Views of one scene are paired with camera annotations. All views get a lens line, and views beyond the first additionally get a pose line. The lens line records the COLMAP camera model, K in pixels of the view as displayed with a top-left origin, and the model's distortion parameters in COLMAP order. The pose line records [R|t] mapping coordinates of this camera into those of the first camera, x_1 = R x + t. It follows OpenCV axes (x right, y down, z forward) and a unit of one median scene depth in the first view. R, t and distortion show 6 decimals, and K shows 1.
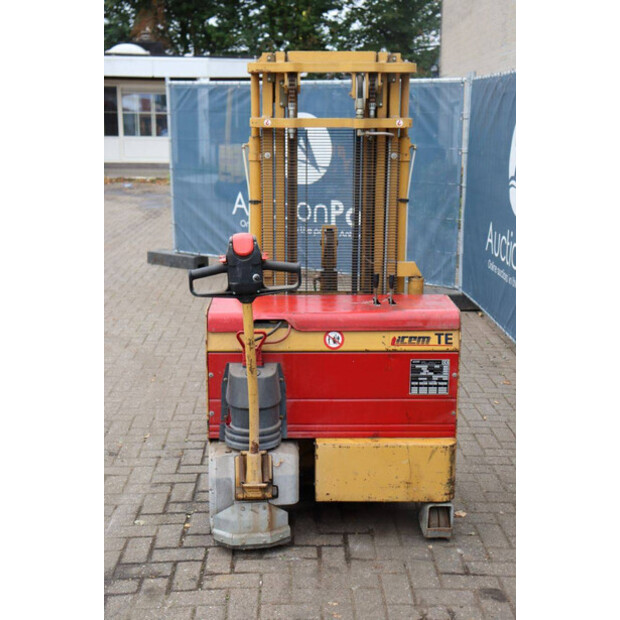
lens RADIAL K [[903.3, 0, 309.3], [0, 903.3, 310.4], [0, 0, 1]] dist [0.109060, 0.000000]
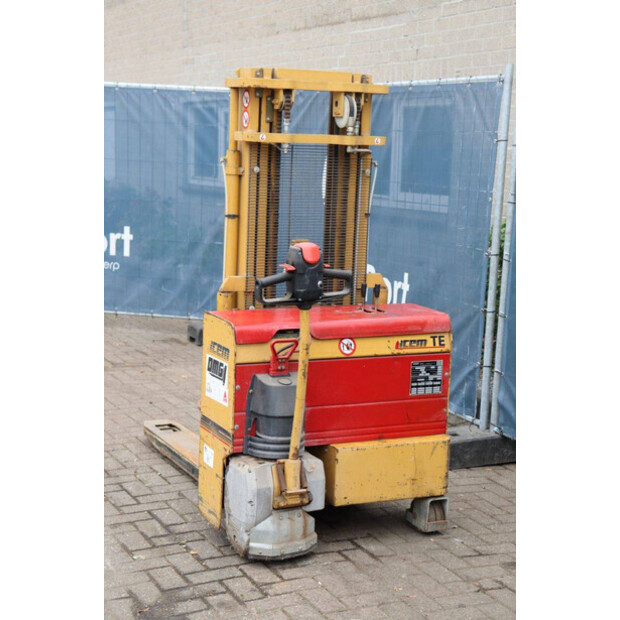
lens RADIAL K [[1182.2, 0, 311.1], [0, 1182.2, 310.9], [0, 0, 1]] dist [0.272961, 0.000000]
pose [[0.909885, -0.033843, 0.413478, -0.567194], [0.056428, 0.997500, -0.042528, 0.046812], [-0.411006, 0.062027, 0.909520, -0.221928]]
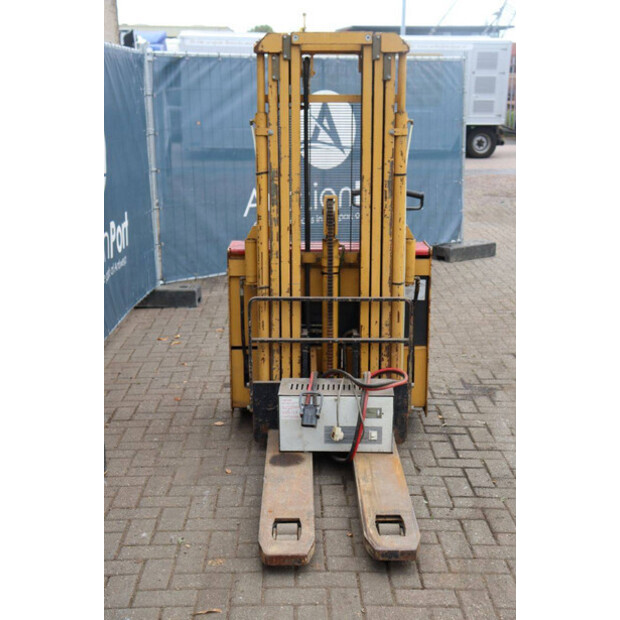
lens RADIAL K [[903.3, 0, 310.6], [0, 903.3, 308.2], [0, 0, 1]] dist [0.109060, 0.000000]
pose [[-0.999734, -0.012745, 0.019241, 0.026815], [-0.003422, 0.906345, 0.422525, -0.467211], [-0.022824, 0.422347, -0.906147, 2.228868]]
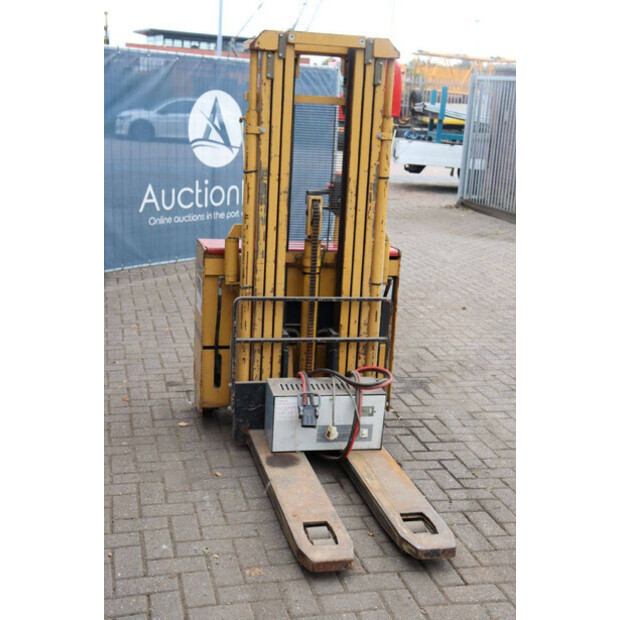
lens RADIAL K [[844.3, 0, 306.9], [0, 844.3, 312.1], [0, 0, 1]] dist [0.072534, 0.000000]
pose [[-0.978708, -0.010364, -0.204998, 0.260691], [-0.098564, 0.899774, 0.425078, -0.435879], [0.180046, 0.436233, -0.881637, 2.140143]]
